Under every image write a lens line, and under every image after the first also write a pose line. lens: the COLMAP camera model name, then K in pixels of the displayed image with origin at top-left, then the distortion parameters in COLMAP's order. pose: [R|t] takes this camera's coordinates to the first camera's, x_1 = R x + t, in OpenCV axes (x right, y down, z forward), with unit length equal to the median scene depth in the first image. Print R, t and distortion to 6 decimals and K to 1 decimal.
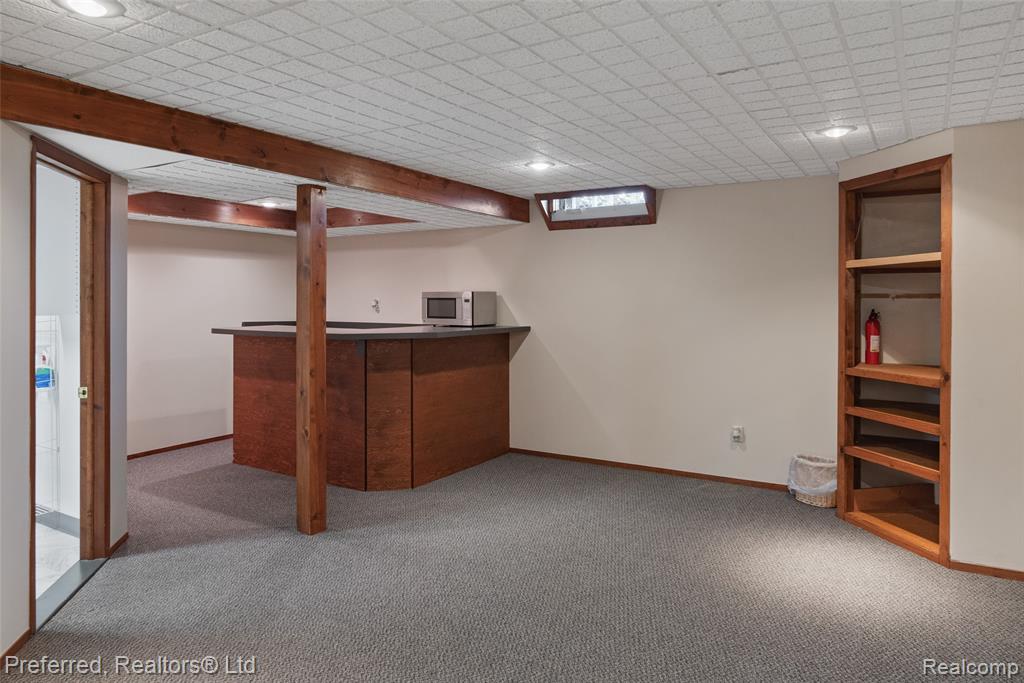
lens RADIAL K [[672.4, 0, 512.3], [0, 672.4, 341.4], [0, 0, 1]] dist [-0.008043, -0.000836]
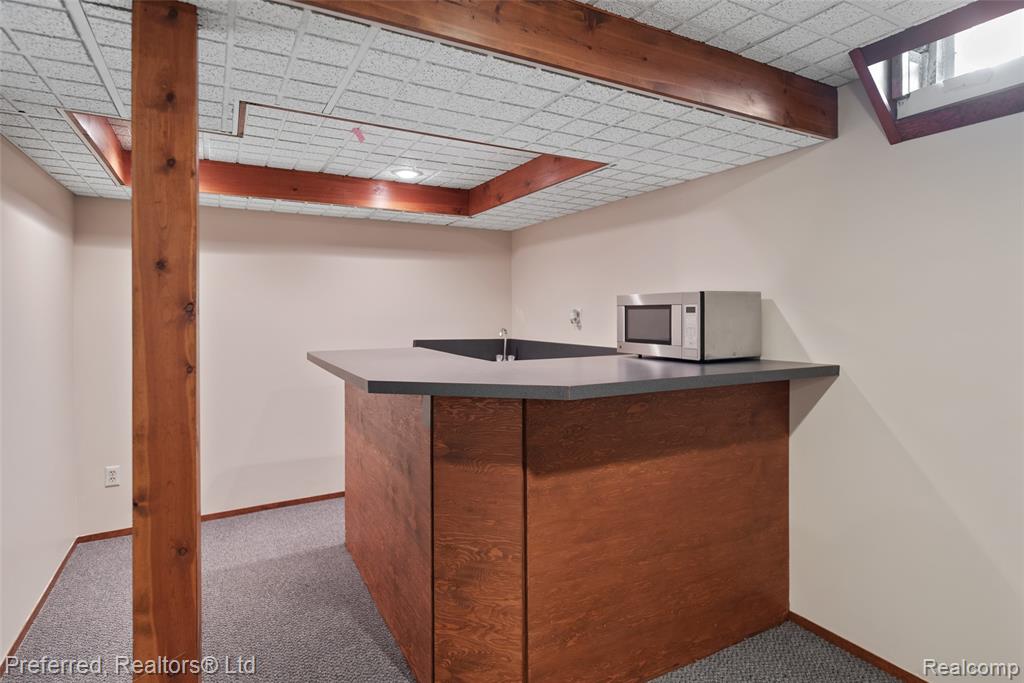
lens RADIAL K [[559.2, 0, 517.7], [0, 559.2, 324.9], [0, 0, 1]] dist [-0.000443, -0.000982]
pose [[0.870492, 0.004953, -0.492158, 0.024309], [-0.024691, 0.999130, -0.033616, -0.032150], [0.491563, 0.041414, 0.869857, 0.578649]]
